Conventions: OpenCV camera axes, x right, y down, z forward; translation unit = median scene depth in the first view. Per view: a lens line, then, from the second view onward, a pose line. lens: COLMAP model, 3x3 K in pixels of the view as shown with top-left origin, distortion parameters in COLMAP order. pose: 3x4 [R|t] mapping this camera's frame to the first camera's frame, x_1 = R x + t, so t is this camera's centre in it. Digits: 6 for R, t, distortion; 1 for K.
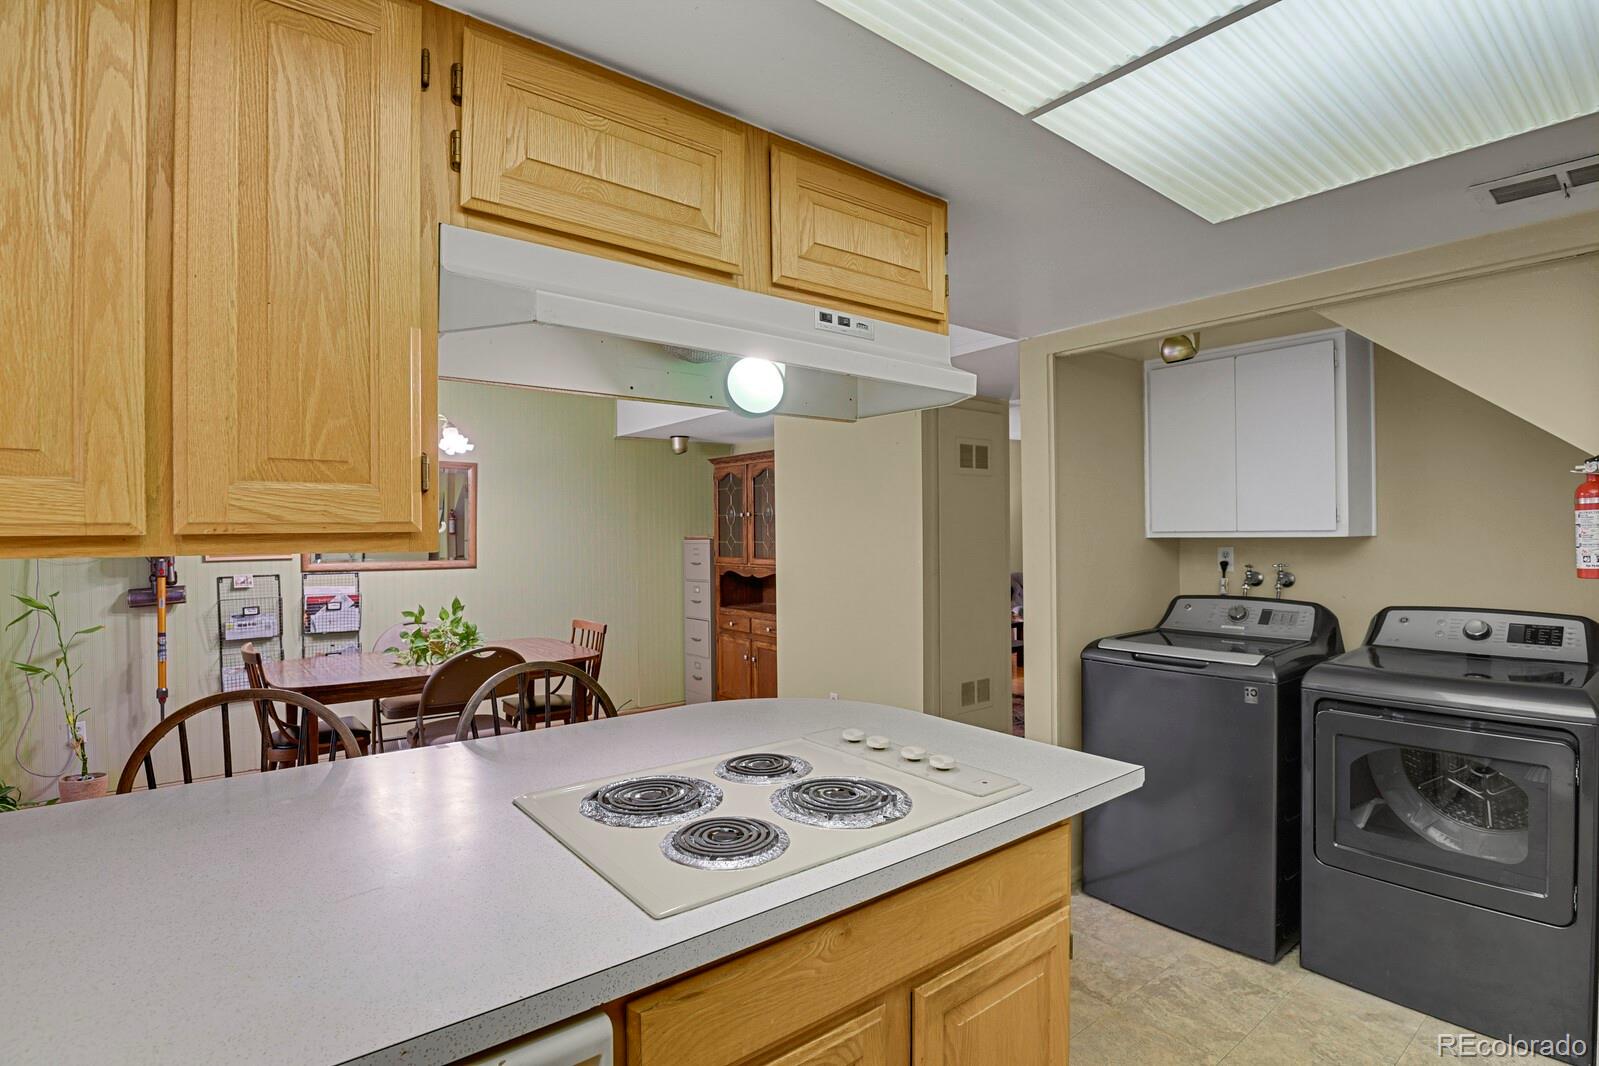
lens RADIAL K [[782.6, 0, 800.8], [0, 782.6, 536.3], [0, 0, 1]] dist [-0.020089, -0.007404]
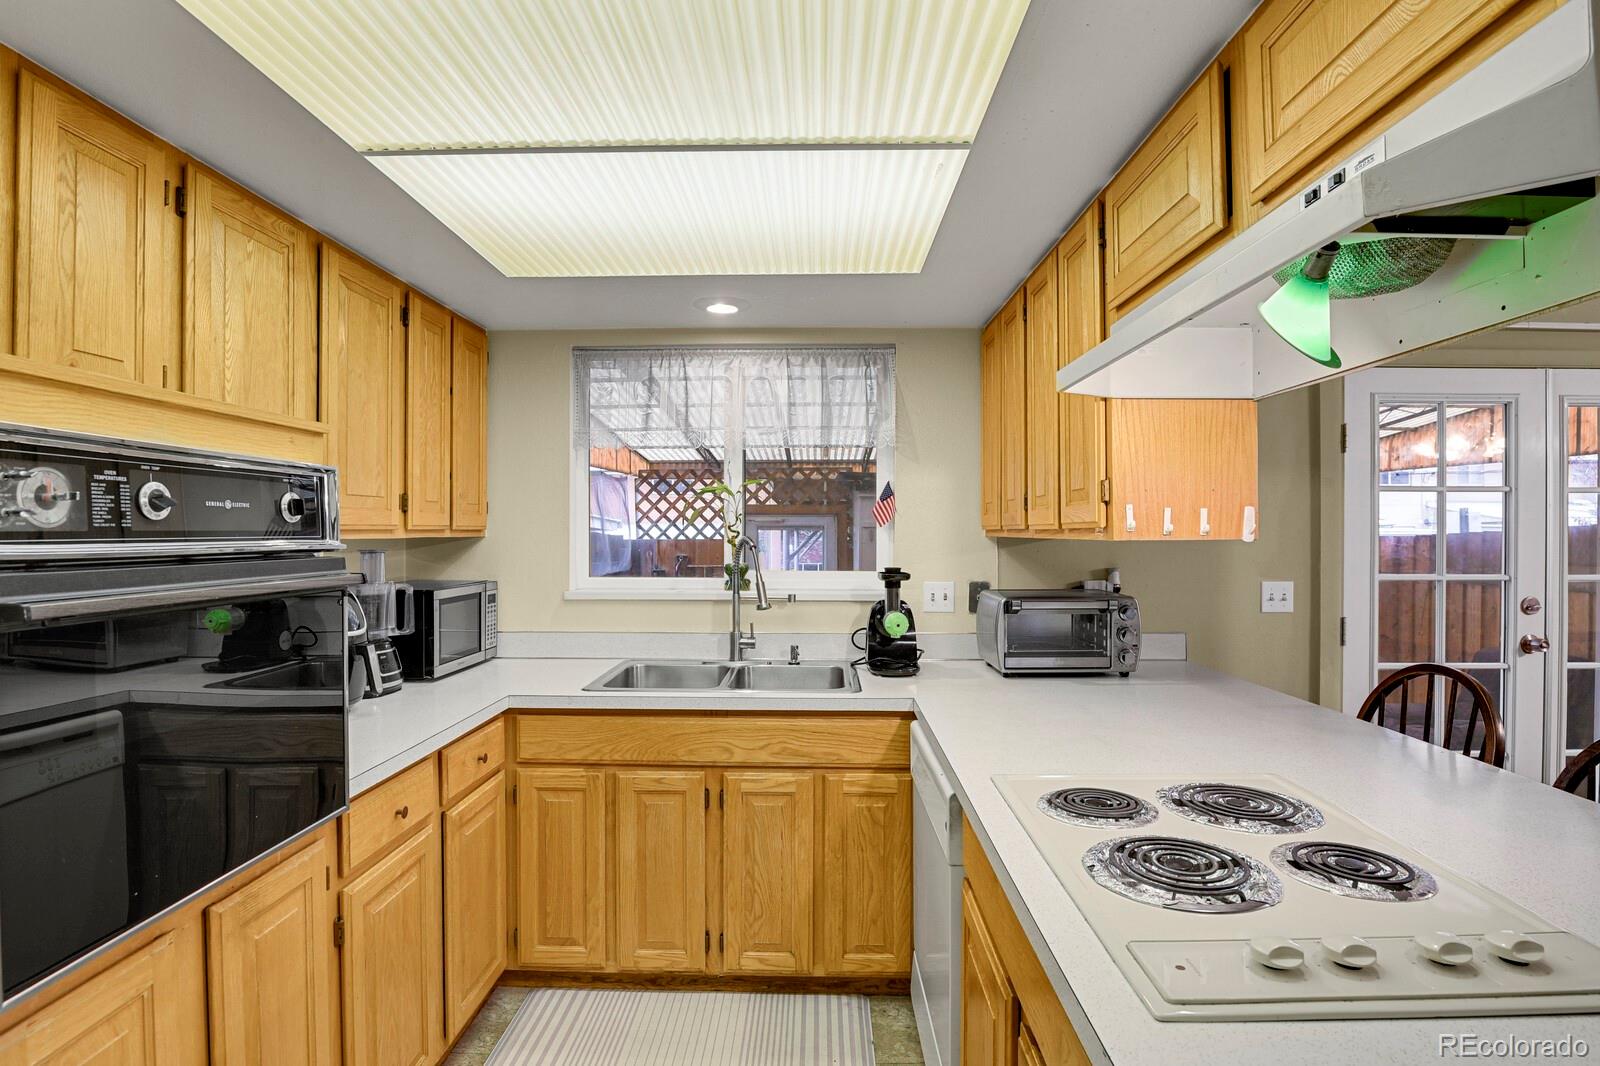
lens RADIAL K [[796.3, 0, 803.7], [0, 796.3, 536.5], [0, 0, 1]] dist [-0.020805, -0.006297]
pose [[-0.635772, 0.012732, -0.771772, 0.280770], [0.002718, 0.999895, 0.014257, -0.002883], [0.771872, 0.006967, -0.635740, 0.379489]]
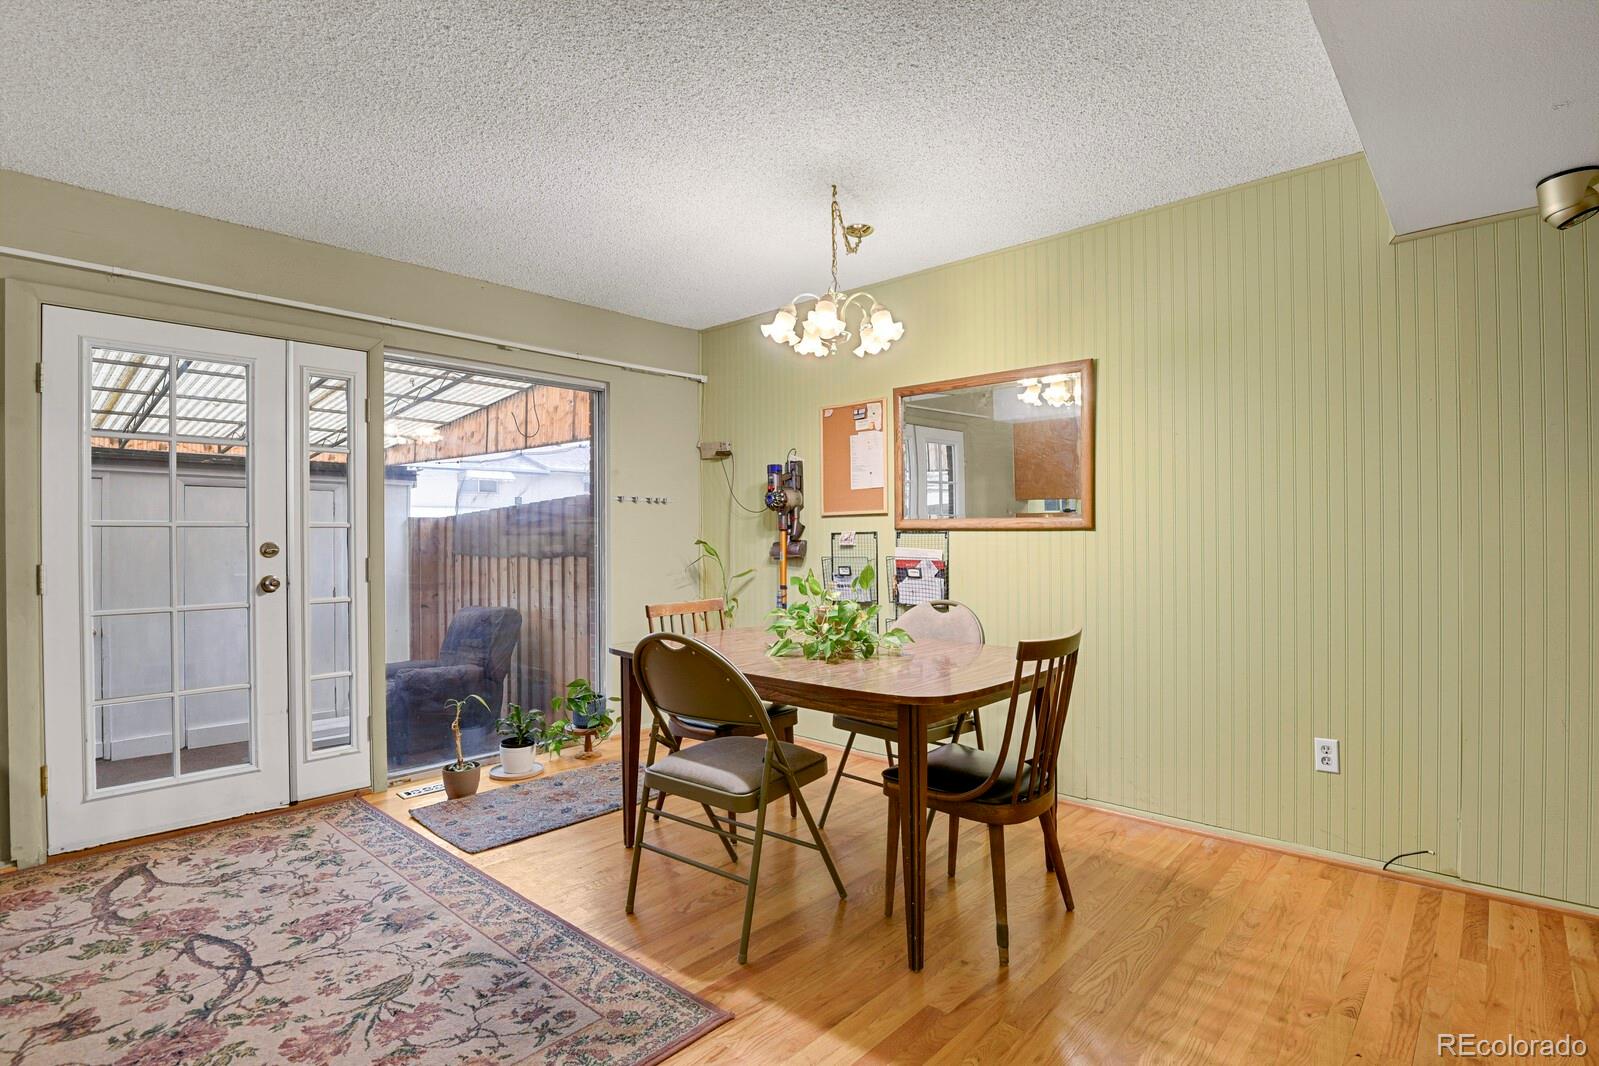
lens RADIAL K [[782.6, 0, 800.8], [0, 782.6, 536.3], [0, 0, 1]] dist [-0.020089, -0.007404]
pose [[0.158369, 0.009792, -0.987331, 0.186006], [0.001485, 0.999947, 0.010155, 0.047325], [0.987379, -0.003074, 0.158346, 0.814972]]
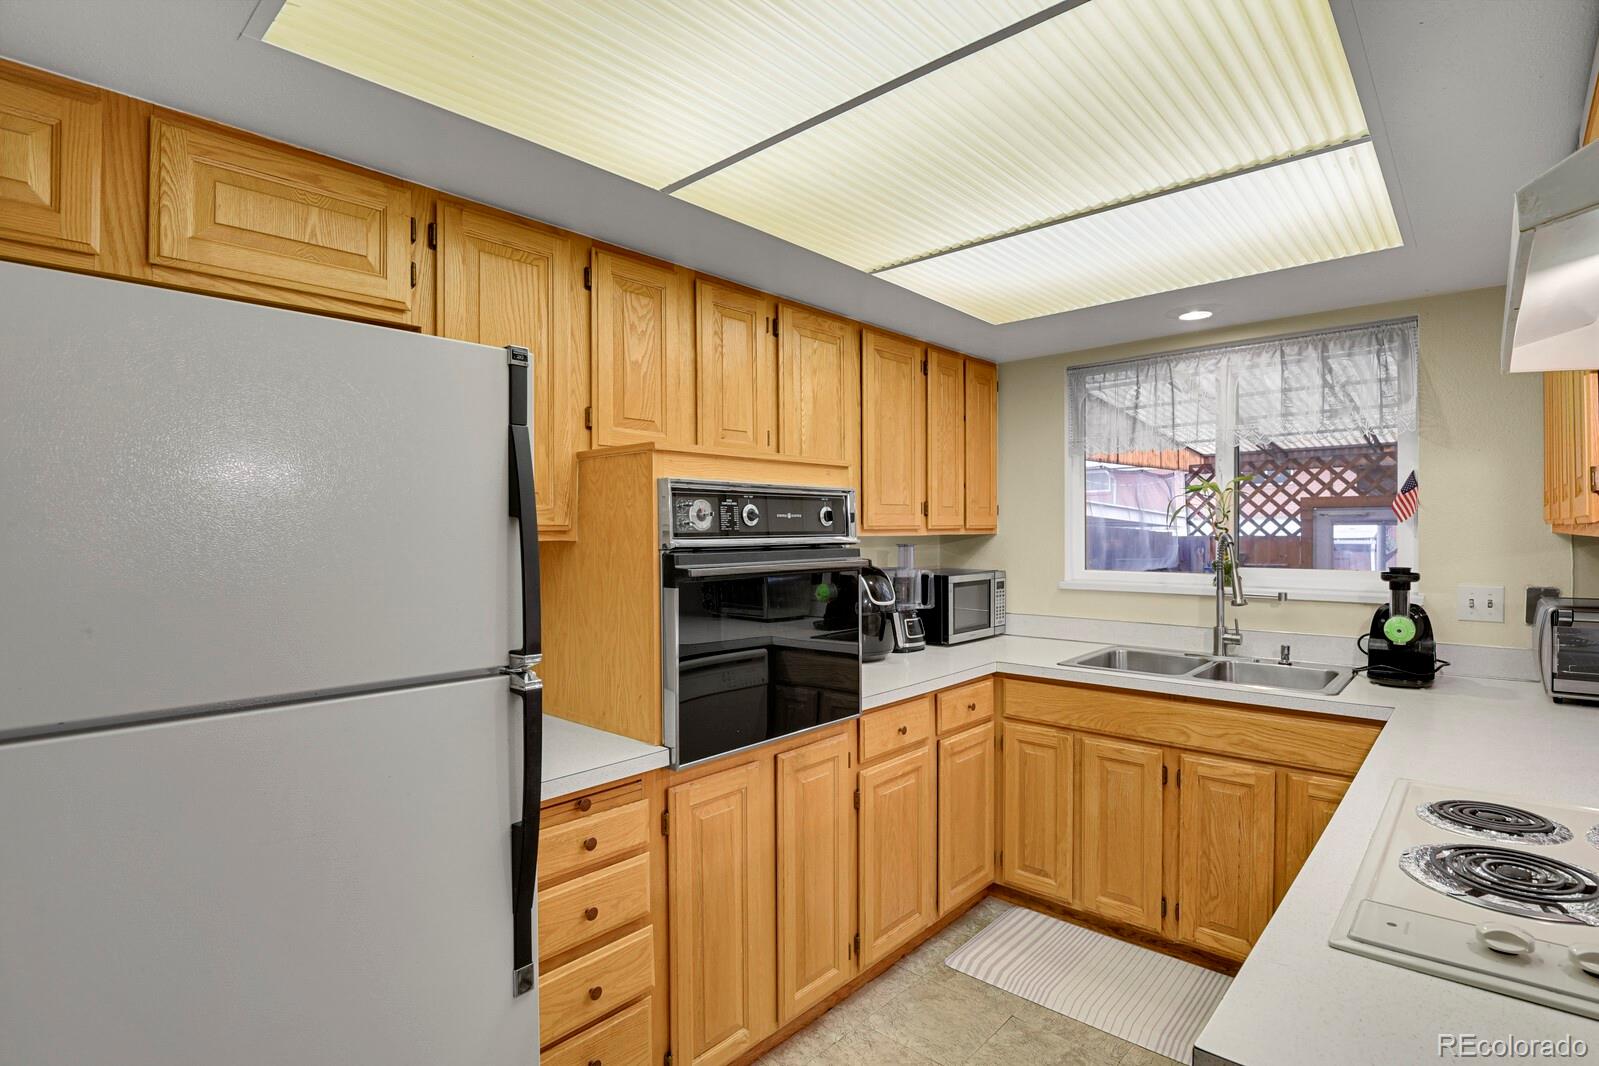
lens RADIAL K [[782.6, 0, 800.8], [0, 782.6, 536.3], [0, 0, 1]] dist [-0.020089, -0.007404]
pose [[-0.985895, 0.016084, -0.166588, 0.265698], [0.014249, 0.999824, 0.012201, -0.004228], [0.166754, 0.009655, -0.985951, 0.503528]]
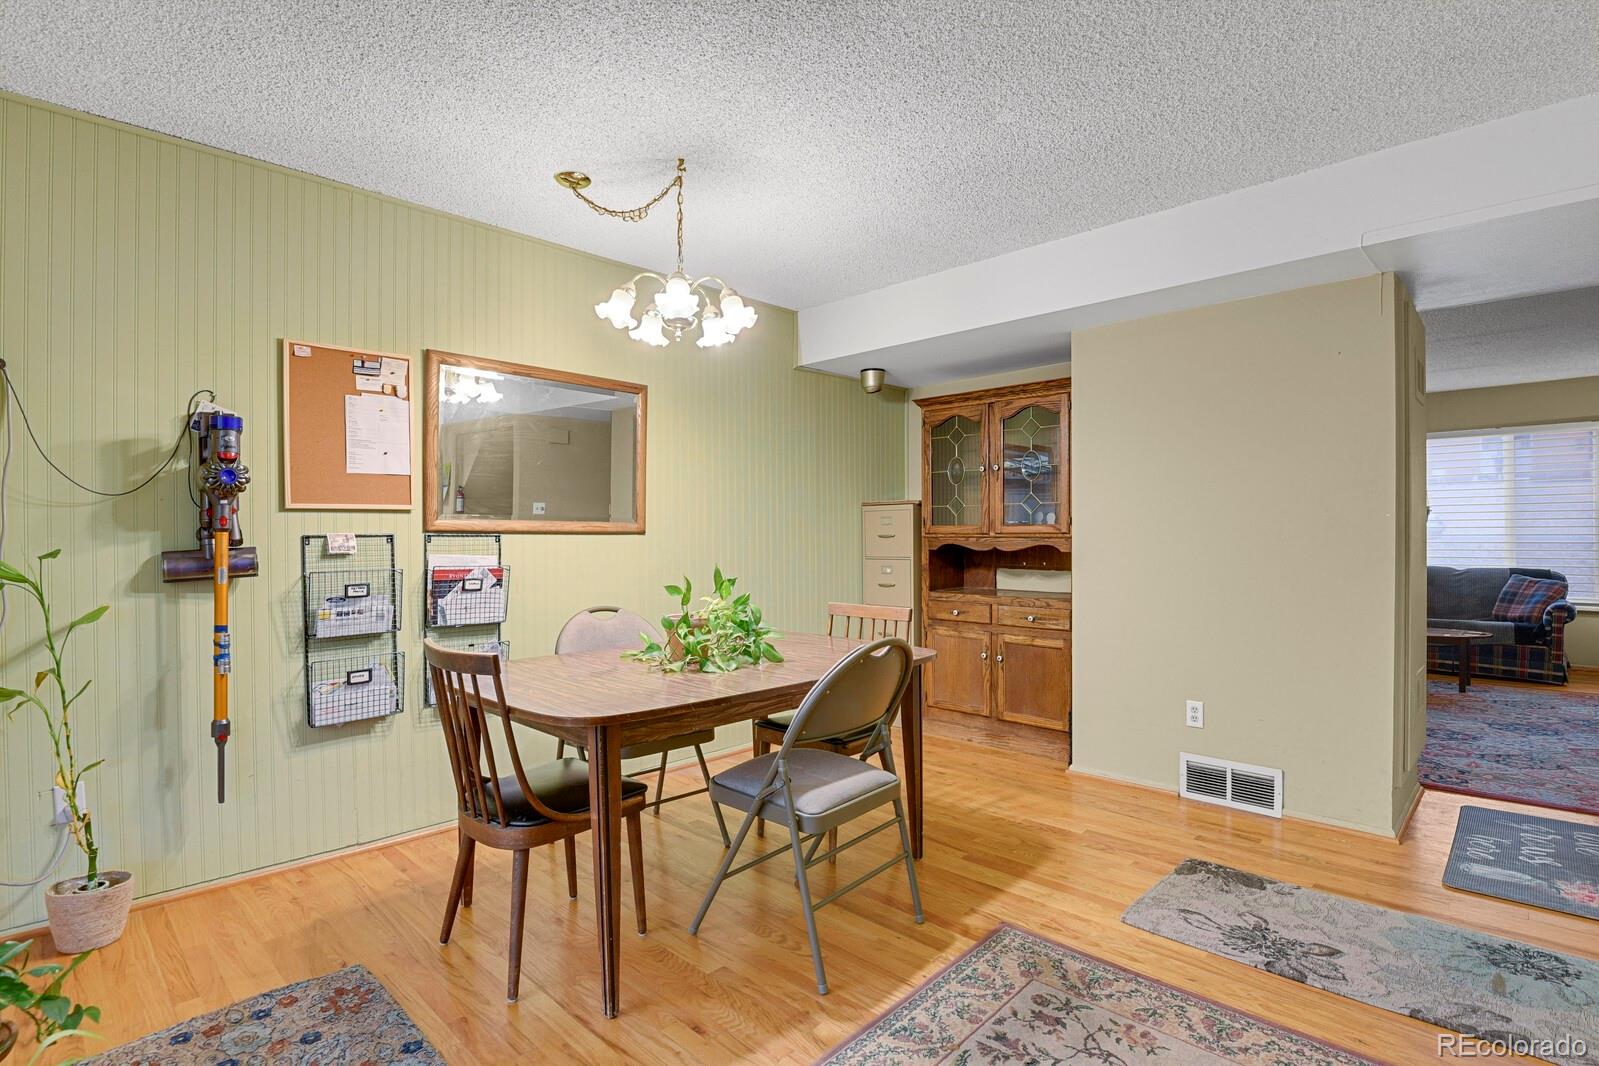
lens RADIAL K [[785.5, 0, 803.0], [0, 785.5, 534.5], [0, 0, 1]] dist [-0.017574, -0.007238]
pose [[0.991699, 0.006523, 0.128413, -0.441532], [-0.005803, 0.999965, -0.005980, 0.053710], [-0.128448, 0.005185, 0.991703, 0.333396]]
